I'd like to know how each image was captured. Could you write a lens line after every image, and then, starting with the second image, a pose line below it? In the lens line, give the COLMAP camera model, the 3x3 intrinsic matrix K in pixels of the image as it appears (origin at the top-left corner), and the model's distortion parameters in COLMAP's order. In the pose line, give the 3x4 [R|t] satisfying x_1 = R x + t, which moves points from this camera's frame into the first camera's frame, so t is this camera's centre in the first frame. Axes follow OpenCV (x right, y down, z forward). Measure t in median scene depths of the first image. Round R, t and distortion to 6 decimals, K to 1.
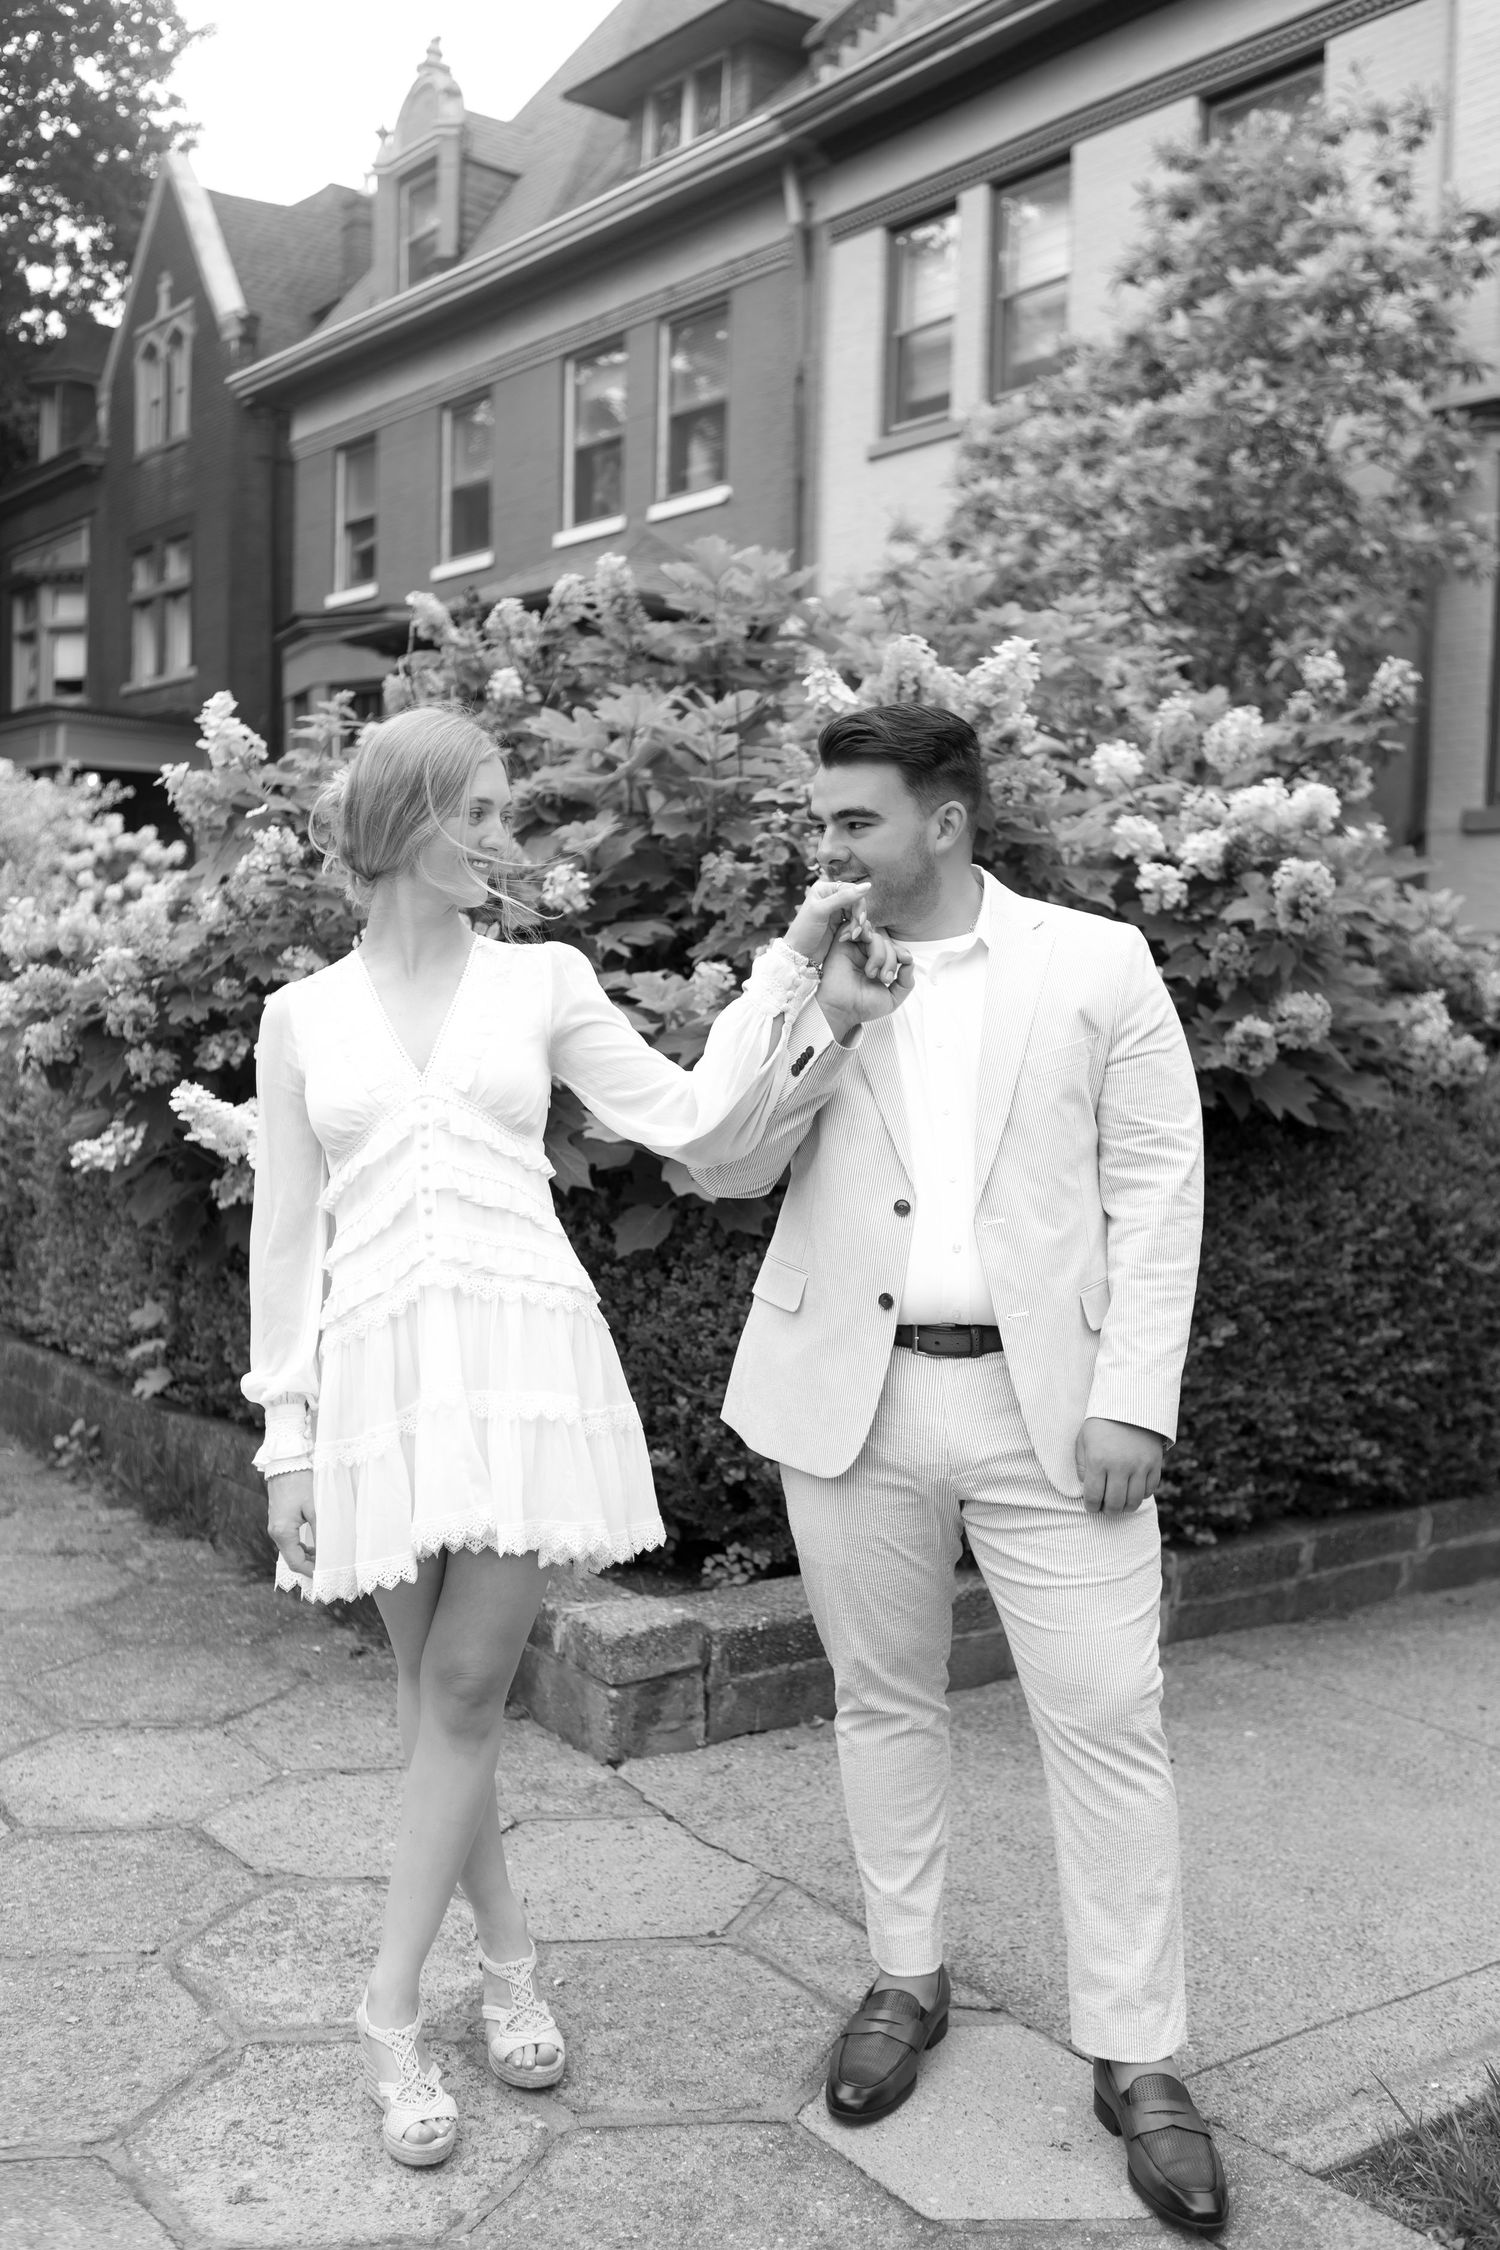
lens RADIAL K [[2217.4, 0, 657.0], [0, 2217.4, 1112.7], [0, 0, 1]] dist [0.021247, -0.022475]
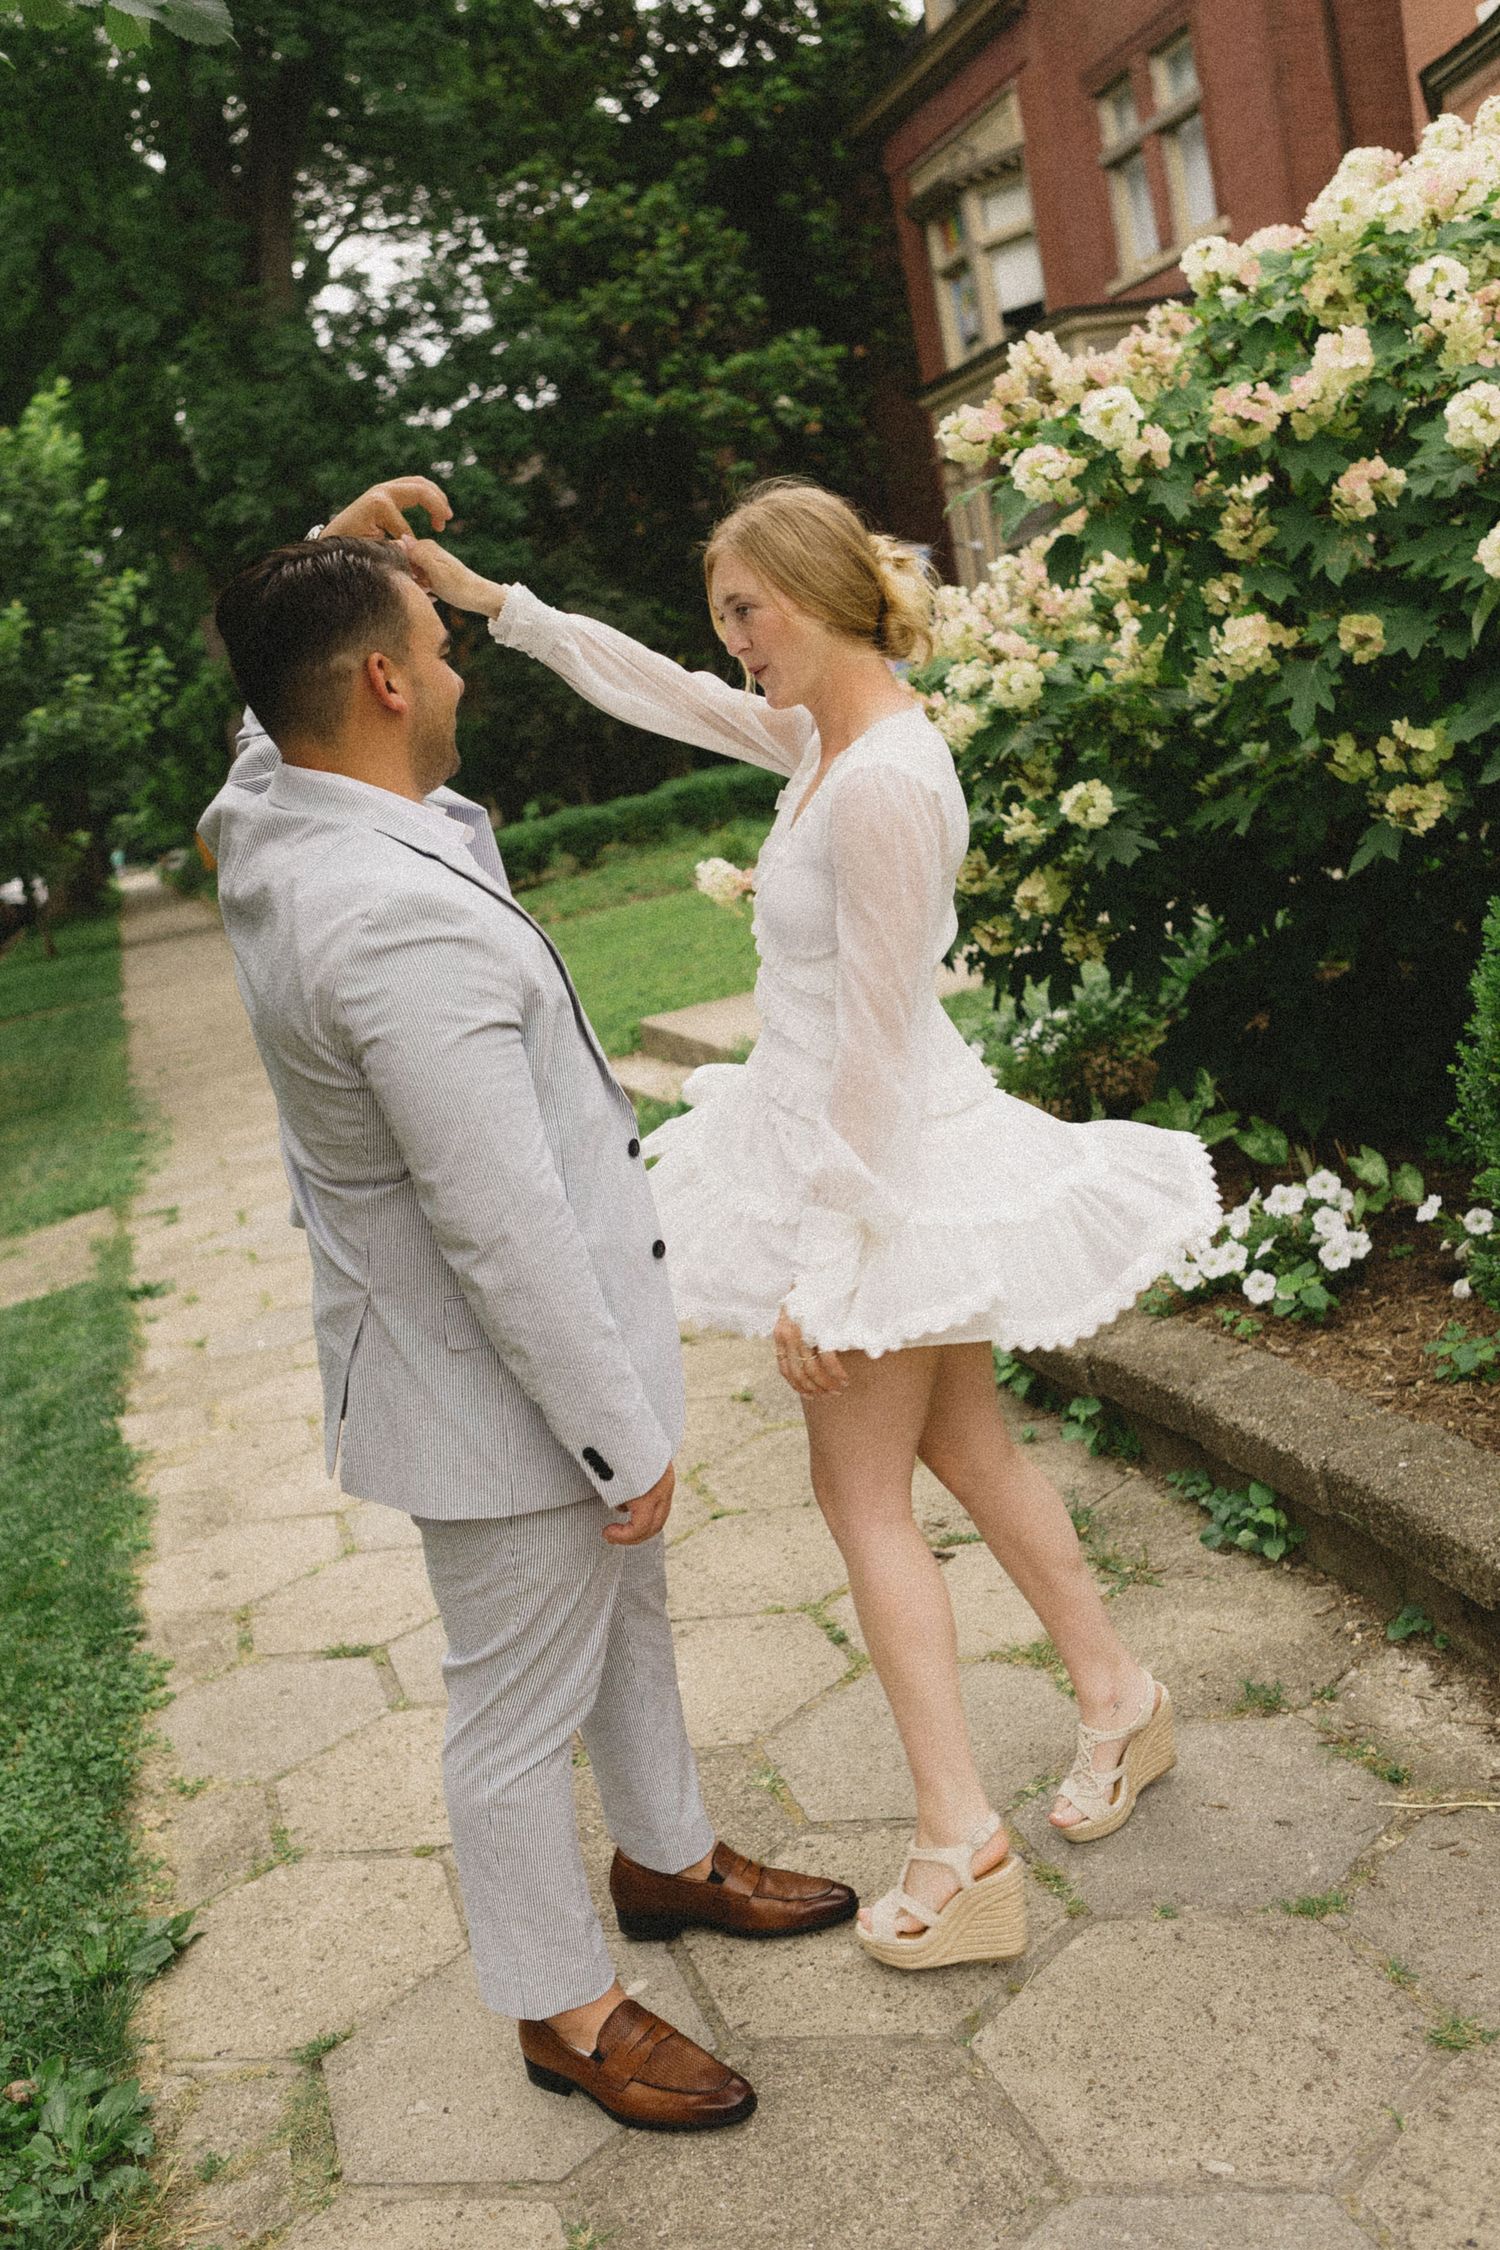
lens RADIAL K [[1939.2, 0, 750.0], [0, 1939.2, 1125.0], [0, 0, 1]] dist [-0.004416, -0.003122]
pose [[0.935355, -0.142696, -0.323648, -1.138917], [0.193835, 0.972173, 0.131561, -0.156737], [0.295869, -0.185790, 0.936987, 1.843613]]
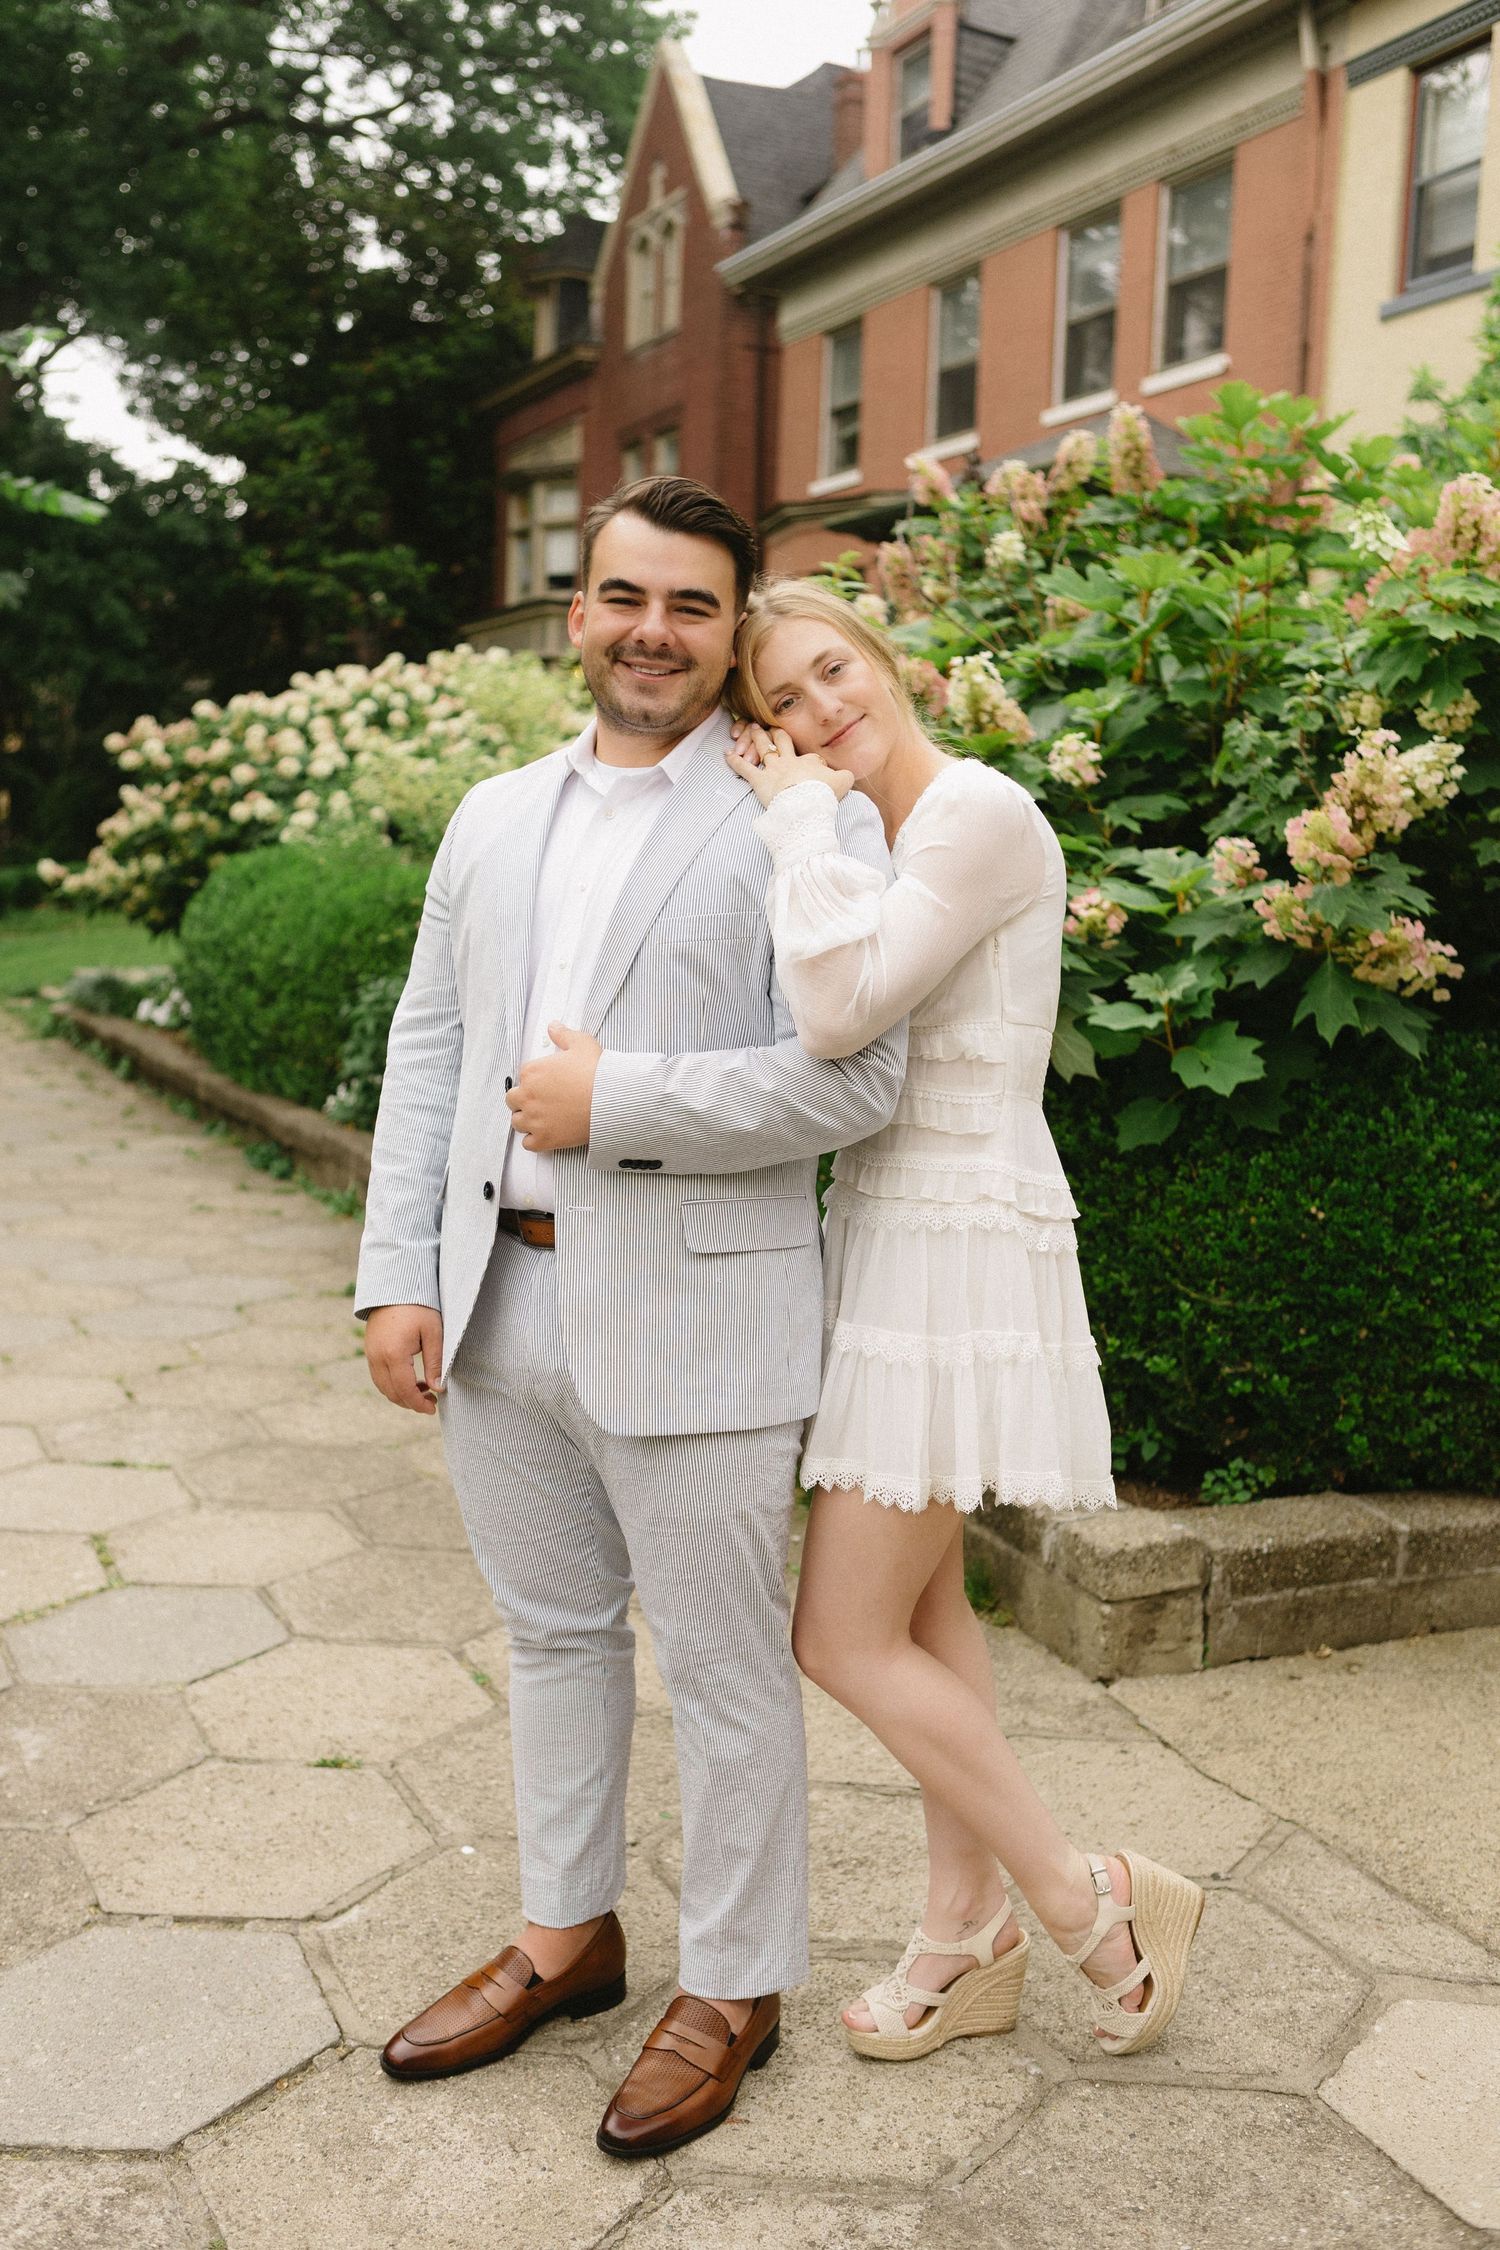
lens RADIAL K [[2175.3, 0, 716.1], [0, 2175.3, 1134.4], [0, 0, 1]] dist [0.019553, -0.022417]
pose [[0.982846, 0.028704, -0.182182, -0.016016], [-0.017737, 0.997947, 0.061545, 0.003303], [0.183574, -0.057258, 0.981337, 0.052596]]
